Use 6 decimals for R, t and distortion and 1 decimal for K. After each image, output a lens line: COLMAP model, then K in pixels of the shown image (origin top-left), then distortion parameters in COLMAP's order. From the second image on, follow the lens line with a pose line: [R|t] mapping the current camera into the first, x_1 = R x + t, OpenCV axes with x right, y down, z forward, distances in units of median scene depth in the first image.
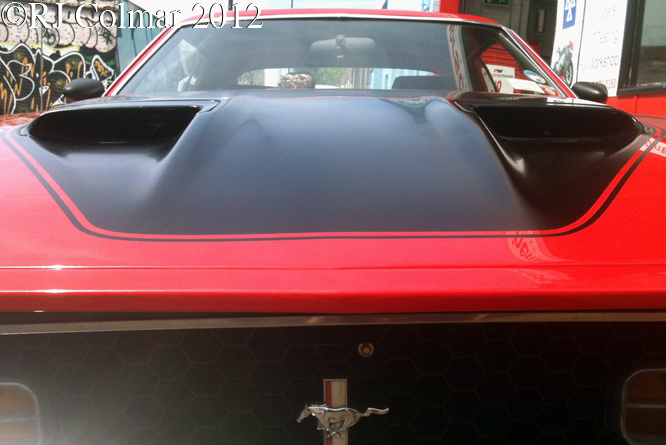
lens RADIAL K [[813.2, 0, 333.0], [0, 813.2, 222.5], [0, 0, 1]] dist [0.196904, -0.603245]
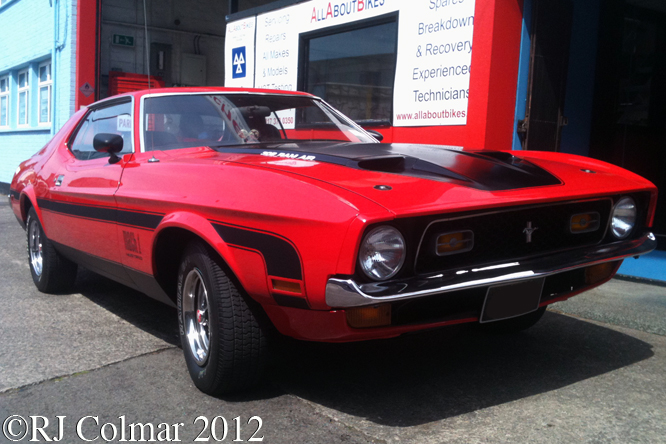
lens RADIAL K [[813.2, 0, 333.0], [0, 813.2, 222.0], [0, 0, 1]] dist [0.196904, -0.603245]
pose [[0.832037, -0.083718, 0.548366, -0.187137], [0.093091, 0.995600, 0.010749, 0.002821], [-0.546853, 0.042104, 0.836169, -0.118977]]
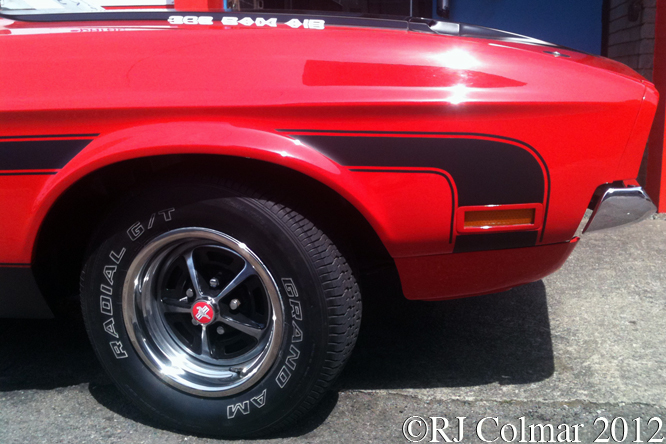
lens RADIAL K [[813.2, 0, 333.0], [0, 813.2, 222.0], [0, 0, 1]] dist [0.196904, -0.603245]
pose [[0.124412, -0.246599, 0.961099, -0.216603], [0.146347, 0.962591, 0.228038, -0.014939], [-0.981379, 0.112283, 0.155846, 0.094739]]
